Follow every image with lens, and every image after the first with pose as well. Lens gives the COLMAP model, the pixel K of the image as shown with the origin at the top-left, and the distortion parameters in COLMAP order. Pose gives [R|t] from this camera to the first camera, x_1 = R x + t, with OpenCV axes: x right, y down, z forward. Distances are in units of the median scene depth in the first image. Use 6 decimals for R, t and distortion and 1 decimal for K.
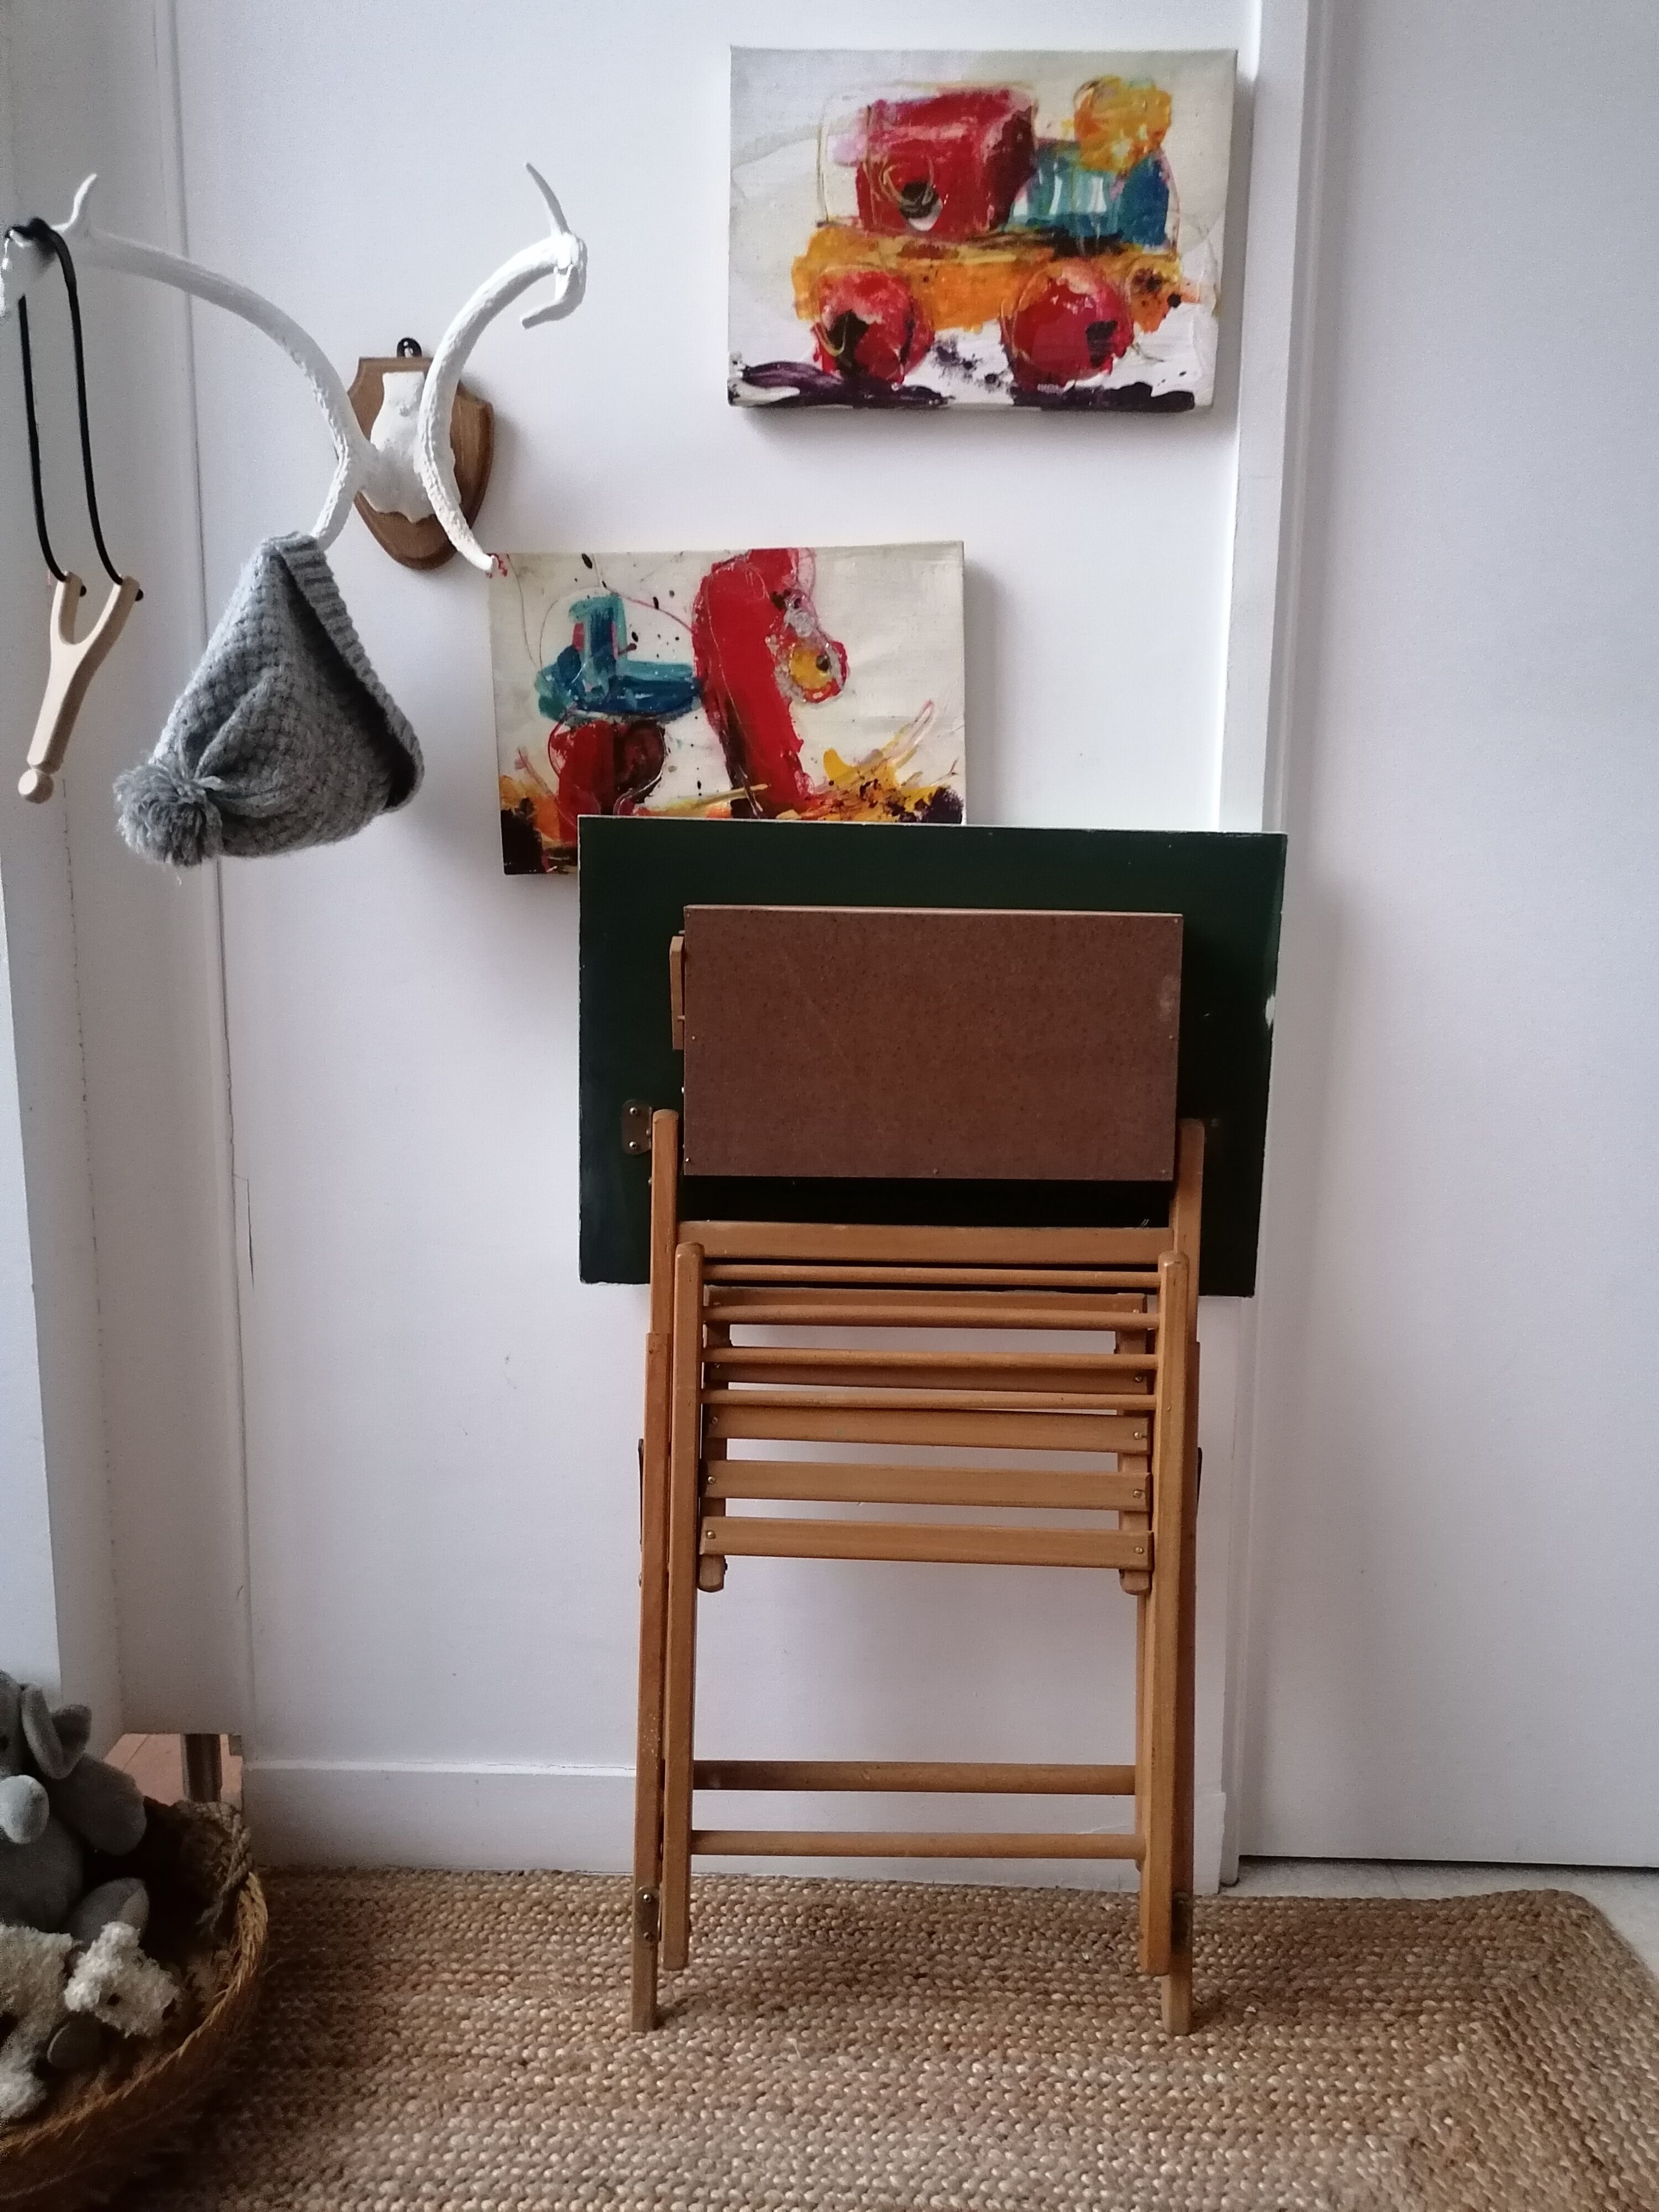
lens RADIAL K [[1663.0, 0, 826.5], [0, 1663.0, 1097.5], [0, 0, 1]] dist [0.039897, -0.025979]
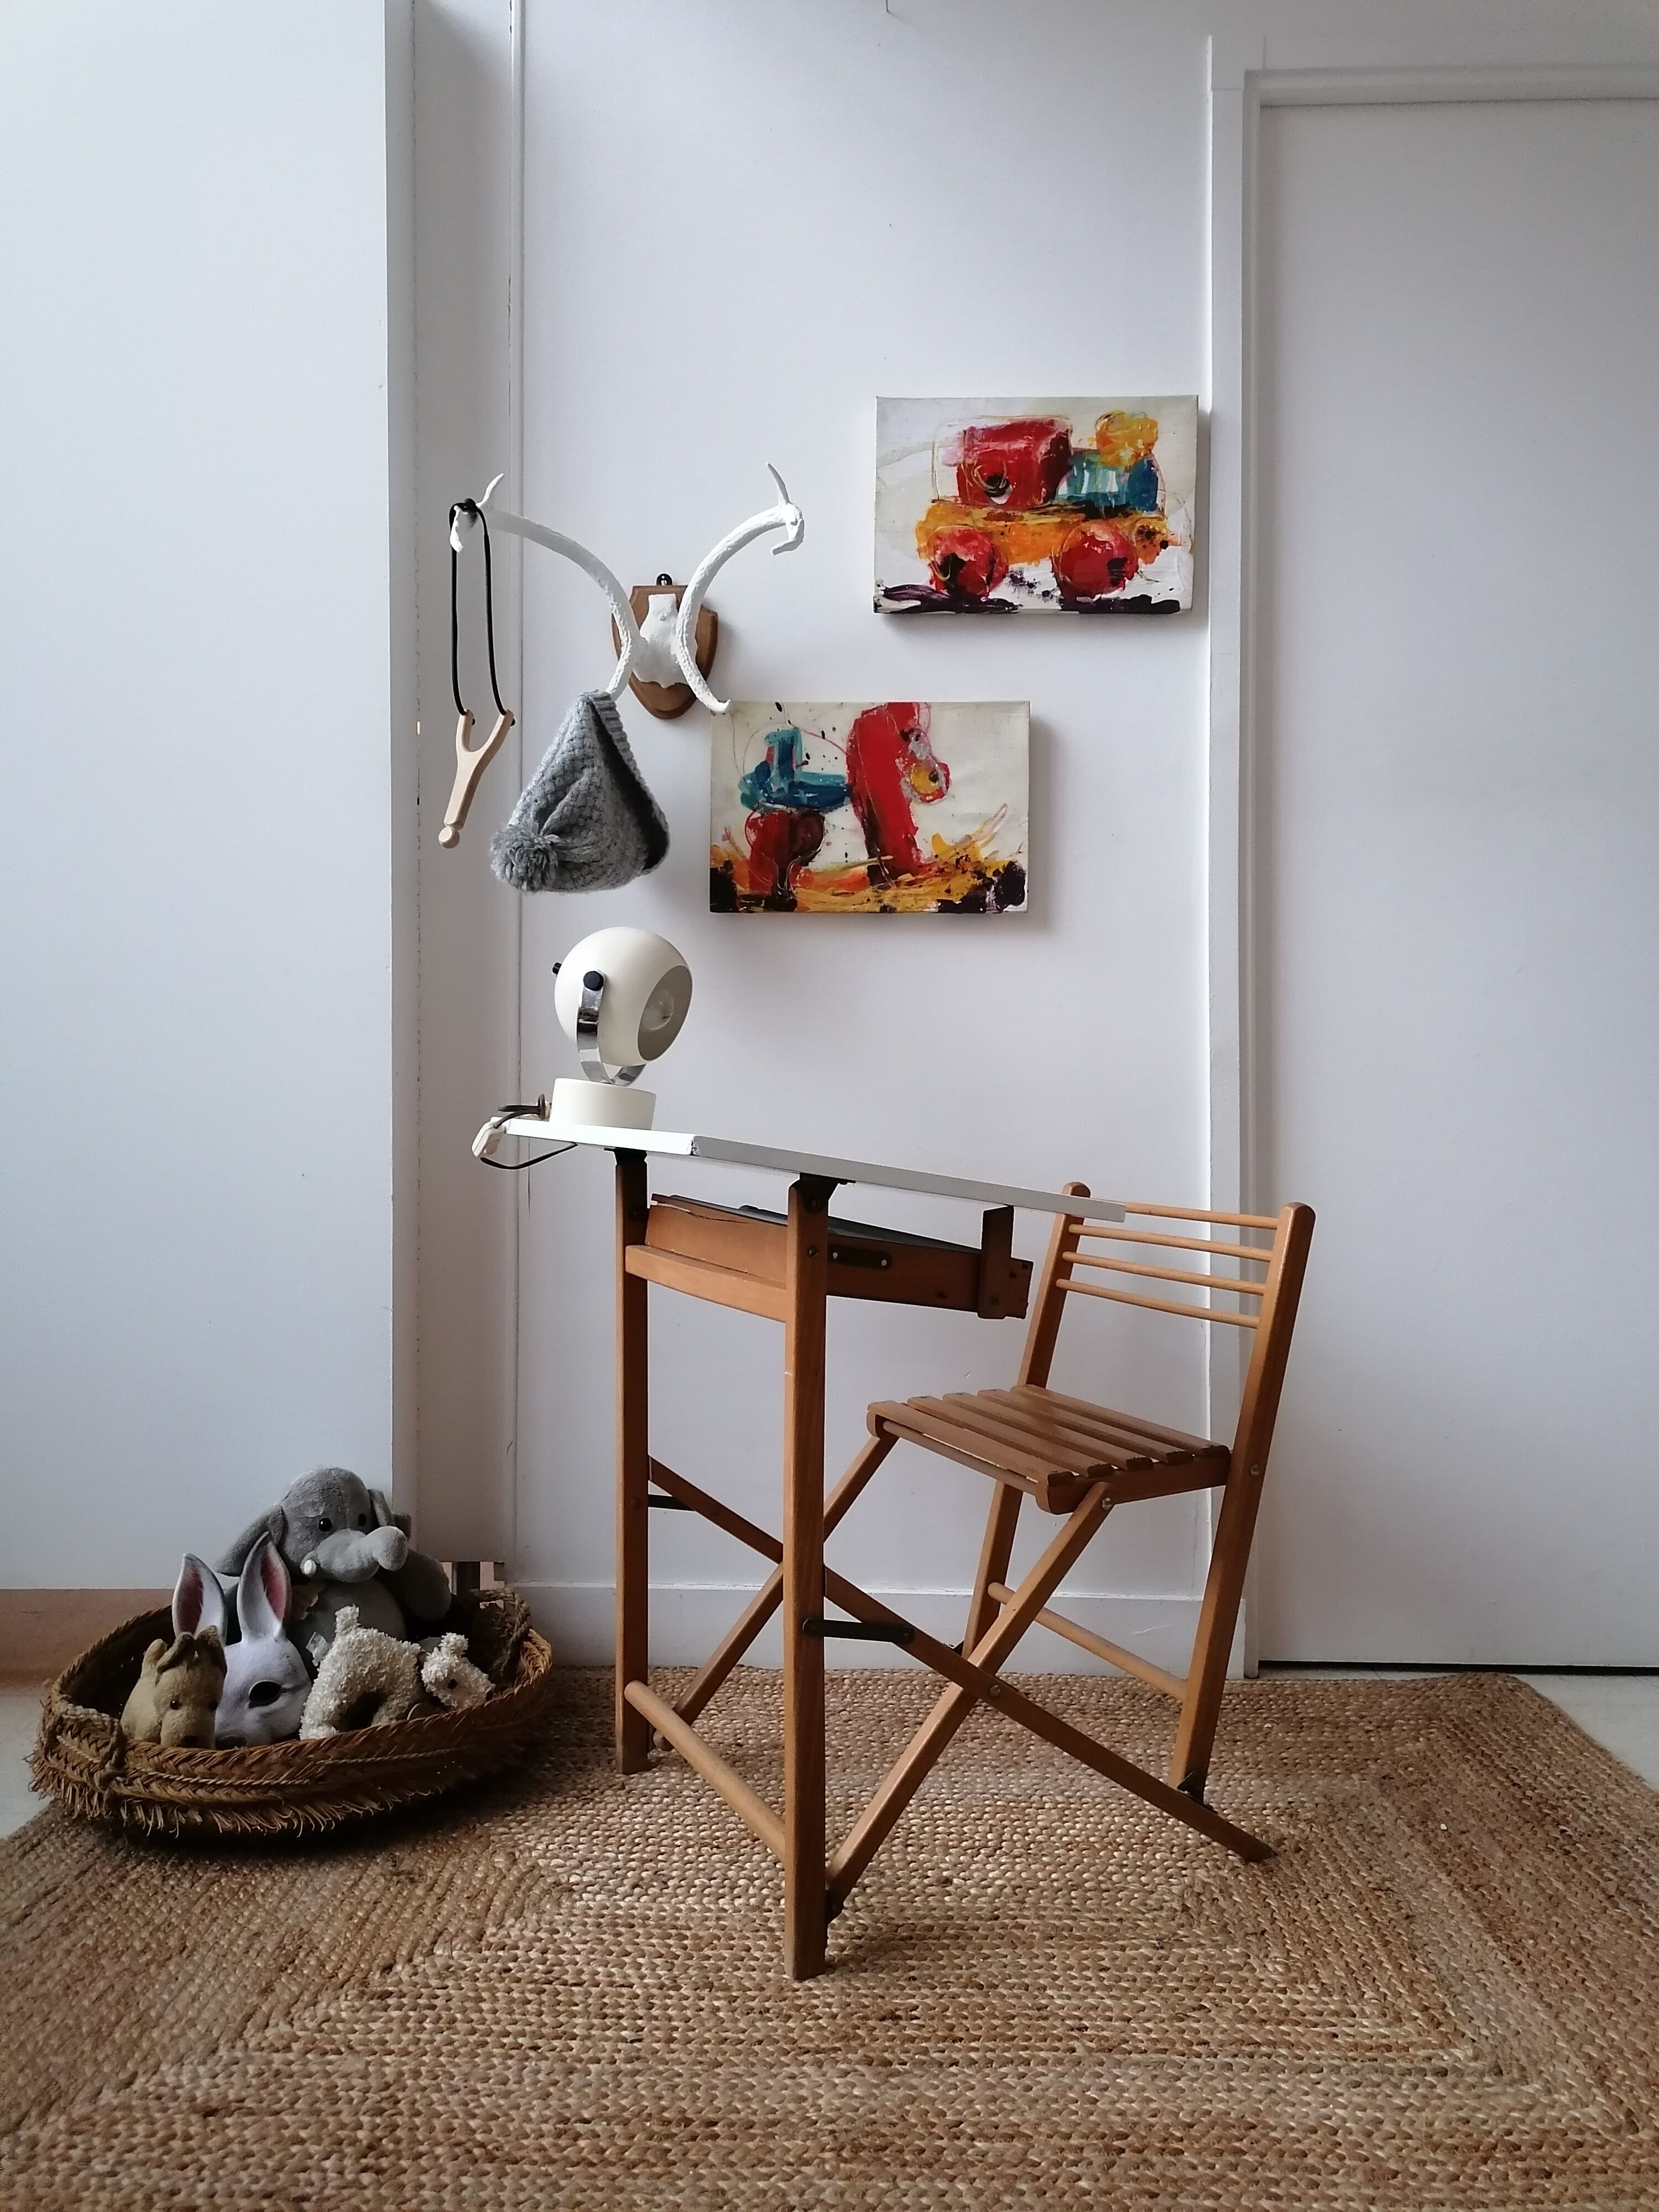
lens RADIAL K [[1663.0, 0, 823.0], [0, 1663.0, 1093.3], [0, 0, 1]] dist [0.039897, -0.025979]
pose [[0.999958, -0.006422, -0.006575, -0.100108], [0.005295, 0.987271, -0.158956, 0.267339], [0.007512, 0.158914, 0.987264, -0.442400]]
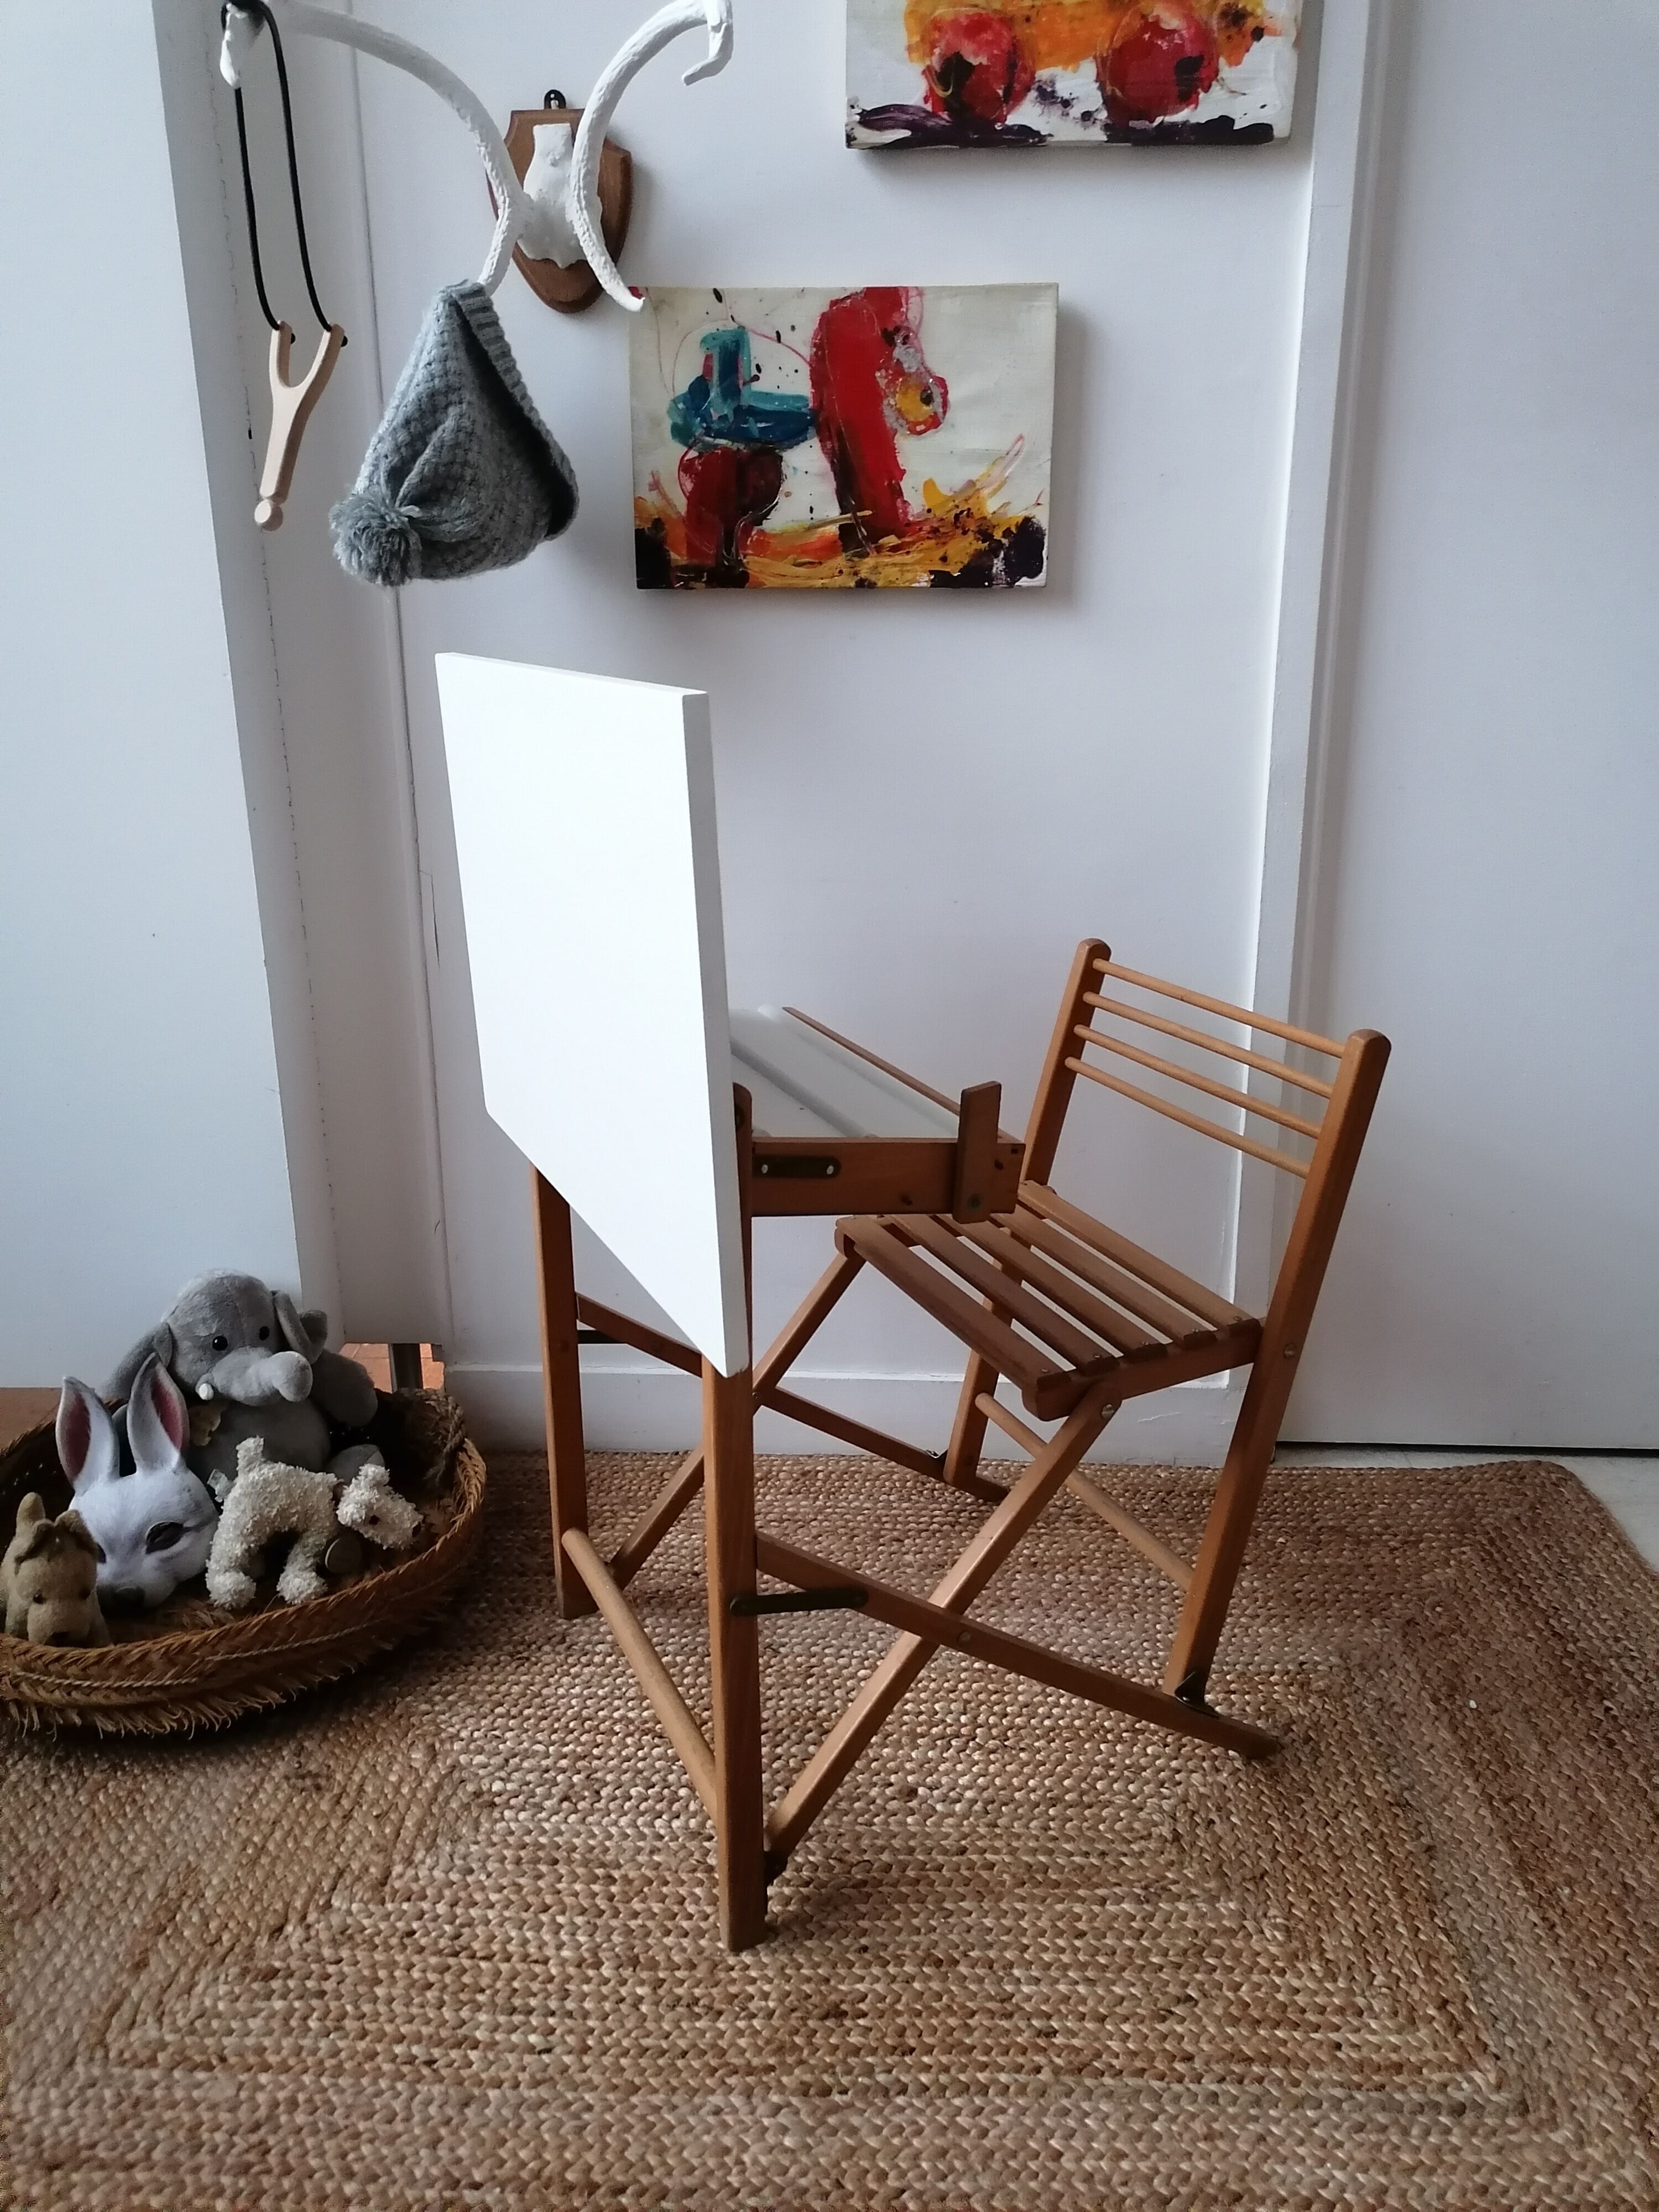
lens RADIAL K [[1663.0, 0, 824.9], [0, 1663.0, 1108.5], [0, 0, 1]] dist [0.039897, -0.025979]
pose [[0.999603, -0.007590, -0.027138, -0.048289], [0.011237, 0.990523, 0.136888, 0.061508], [0.025842, -0.137138, 0.990215, -0.183729]]
